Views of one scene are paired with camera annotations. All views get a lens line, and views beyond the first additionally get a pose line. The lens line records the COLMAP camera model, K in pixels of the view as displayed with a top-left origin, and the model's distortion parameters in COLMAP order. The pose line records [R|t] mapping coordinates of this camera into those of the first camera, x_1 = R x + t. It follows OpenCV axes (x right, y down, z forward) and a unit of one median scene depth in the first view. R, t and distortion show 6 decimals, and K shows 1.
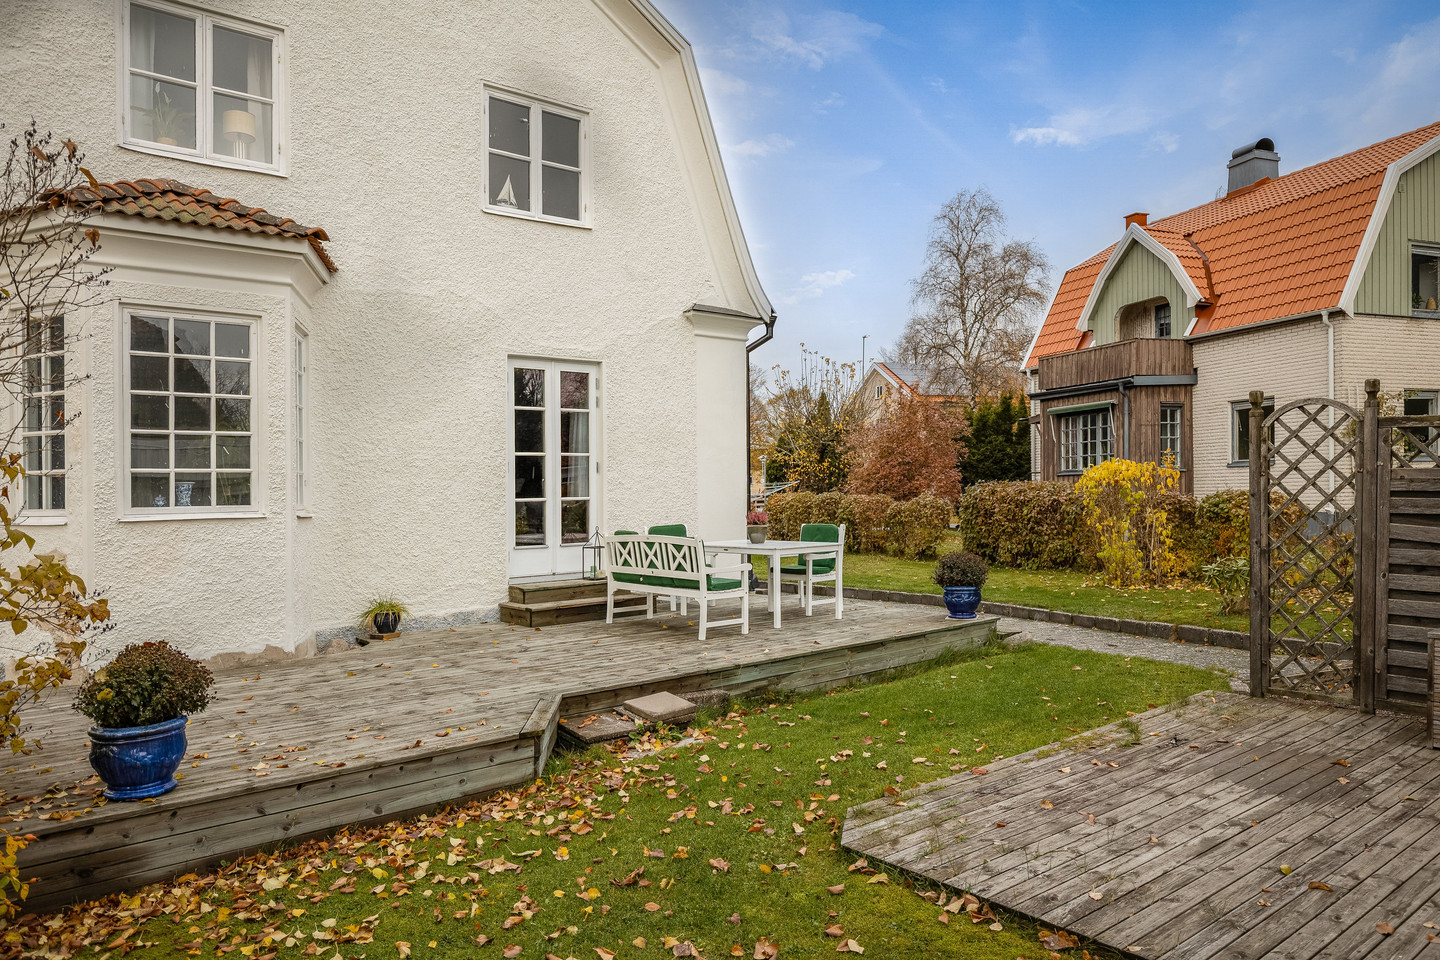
lens RADIAL K [[995.9, 0, 755.9], [0, 995.9, 512.0], [0, 0, 1]] dist [0.002073, 0.002591]
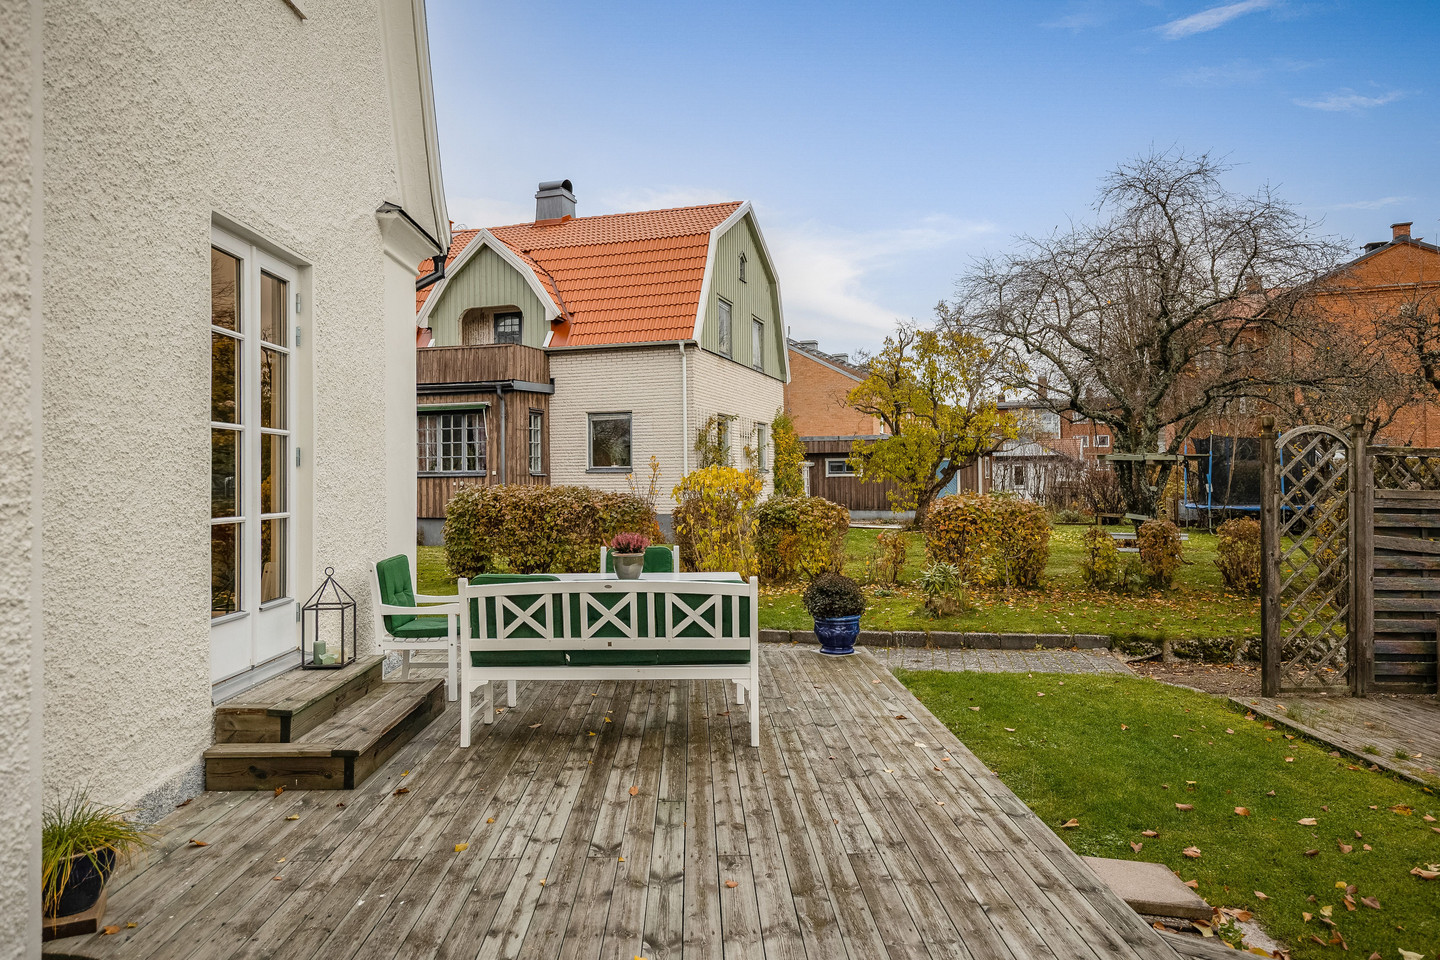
lens RADIAL K [[918.0, 0, 720.0], [0, 918.0, 480.0], [0, 0, 1]] dist [0.006286, 0.001355]
pose [[0.630913, 0.016403, 0.775680, -0.203376], [0.008129, 0.999582, -0.027749, -0.008580], [-0.775811, 0.023813, 0.630516, 0.257073]]
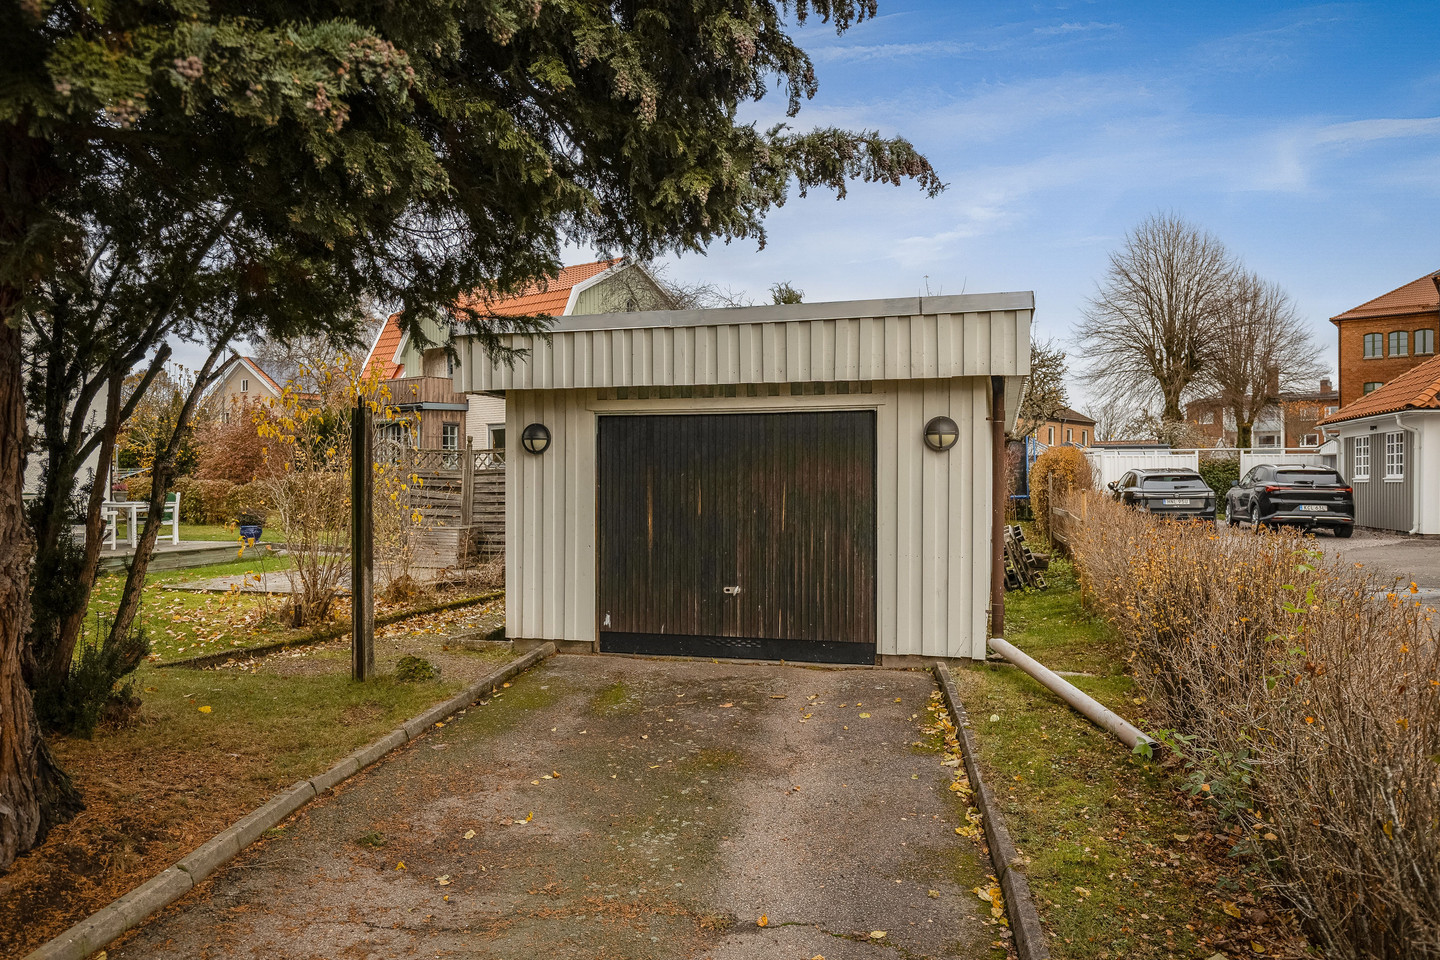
lens RADIAL K [[995.9, 0, 755.9], [0, 995.9, 512.0], [0, 0, 1]] dist [0.002073, 0.002591]
pose [[0.832919, 0.007068, 0.553350, -0.017076], [-0.009195, 0.999957, 0.001068, 0.016389], [-0.553318, -0.005978, 0.832948, -0.469984]]
